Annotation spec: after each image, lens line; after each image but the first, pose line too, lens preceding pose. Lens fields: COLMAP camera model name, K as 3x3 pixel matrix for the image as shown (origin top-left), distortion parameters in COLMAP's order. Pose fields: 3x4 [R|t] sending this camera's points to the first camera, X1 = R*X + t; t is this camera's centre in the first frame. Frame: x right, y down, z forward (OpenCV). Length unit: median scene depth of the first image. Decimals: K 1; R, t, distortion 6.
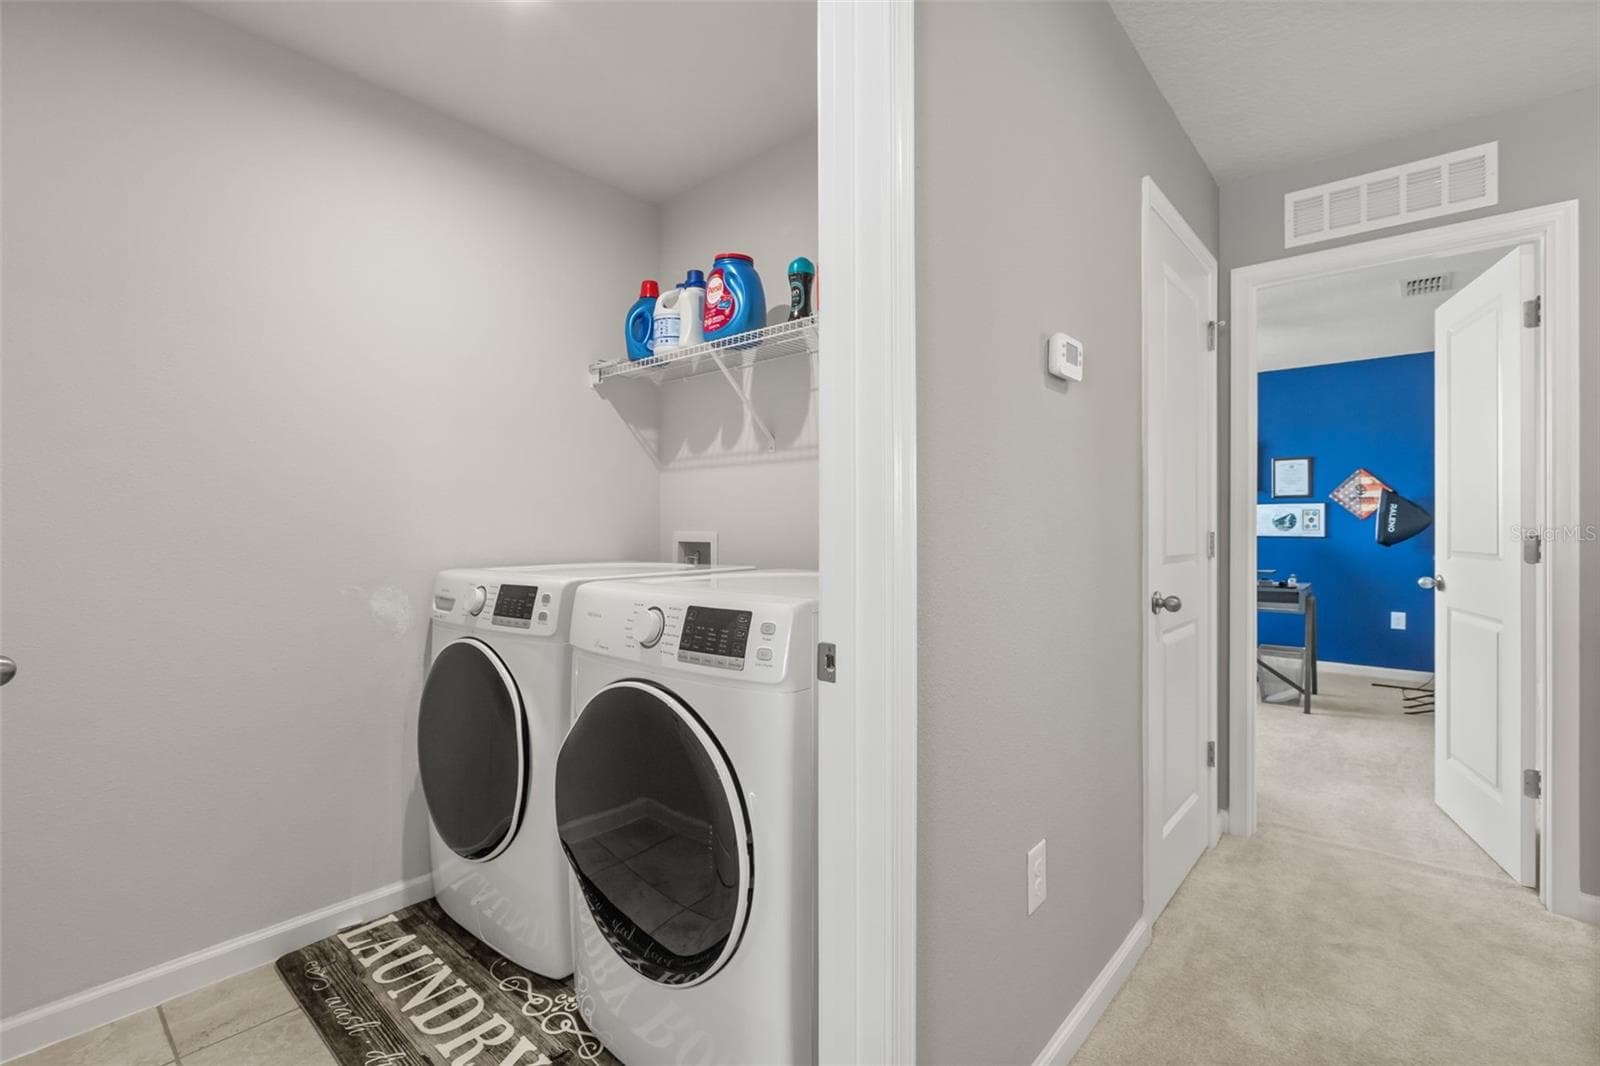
lens RADIAL K [[713.4, 0, 802.4], [0, 713.4, 555.7], [0, 0, 1]] dist [-0.000656, -0.000330]
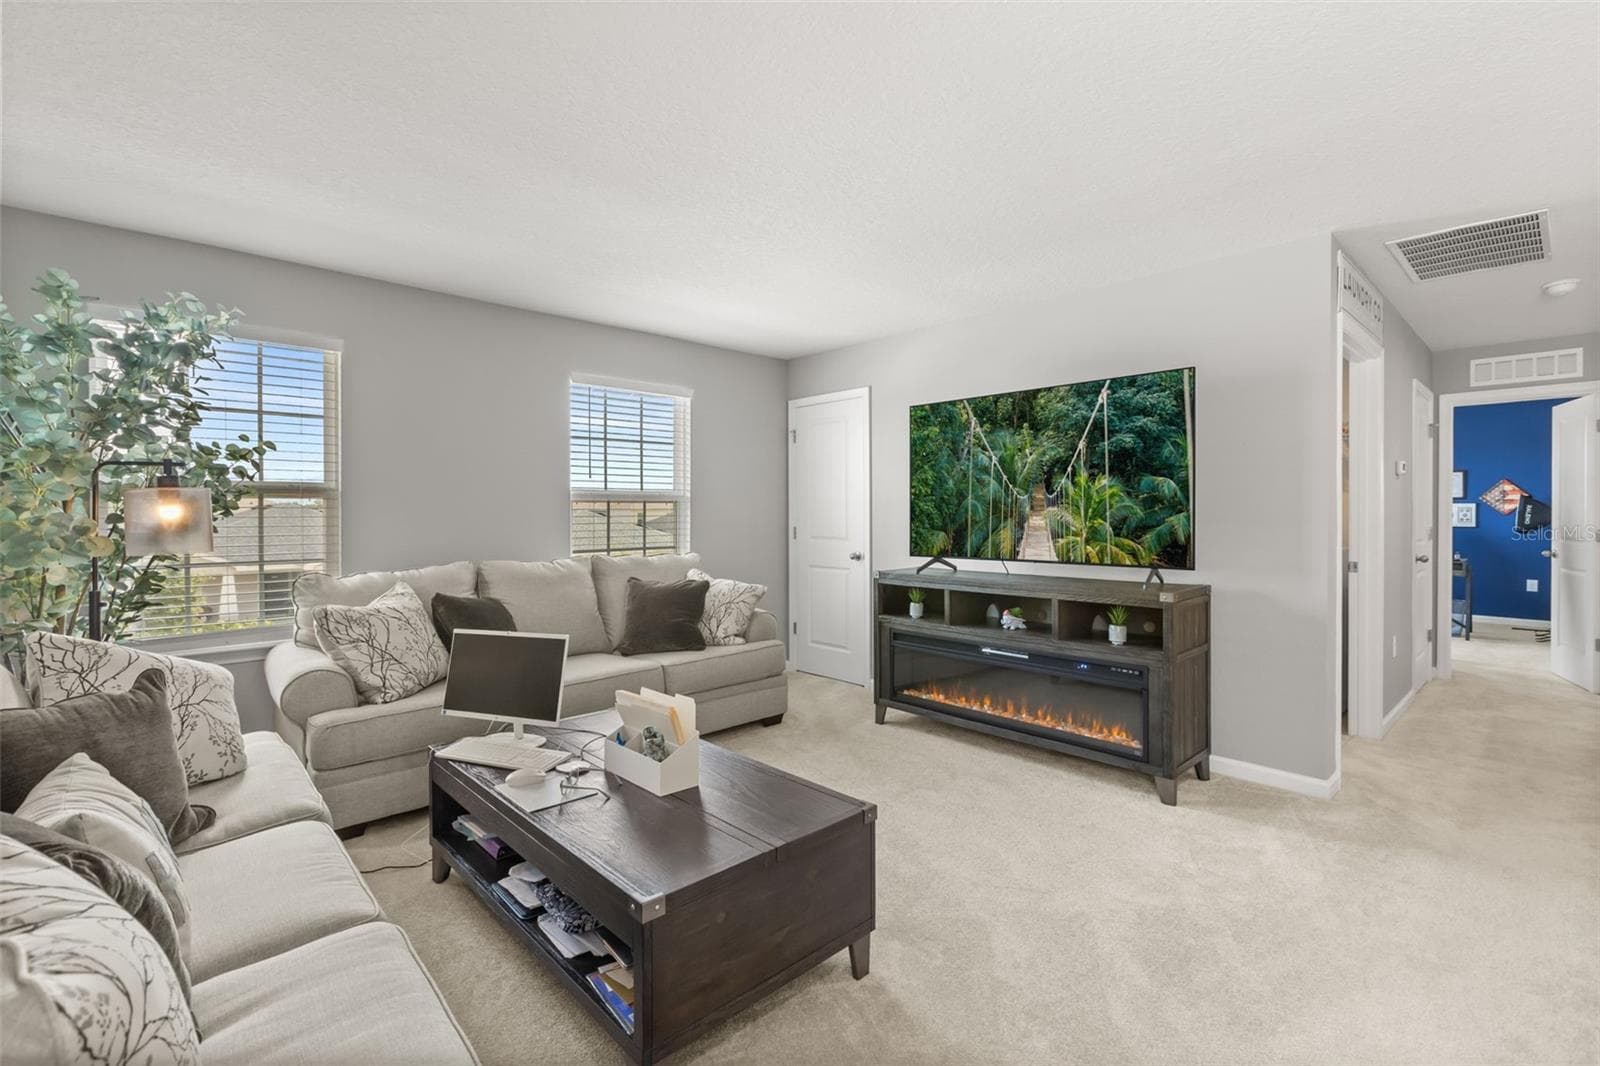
lens RADIAL K [[715.7, 0, 806.6], [0, 715.7, 534.3], [0, 0, 1]] dist [0.000617, 0.000426]
pose [[0.995141, 0.008600, -0.098079, -0.557872], [-0.008918, 0.999956, -0.002805, 0.004956], [0.098050, 0.003666, 0.995175, -0.676492]]
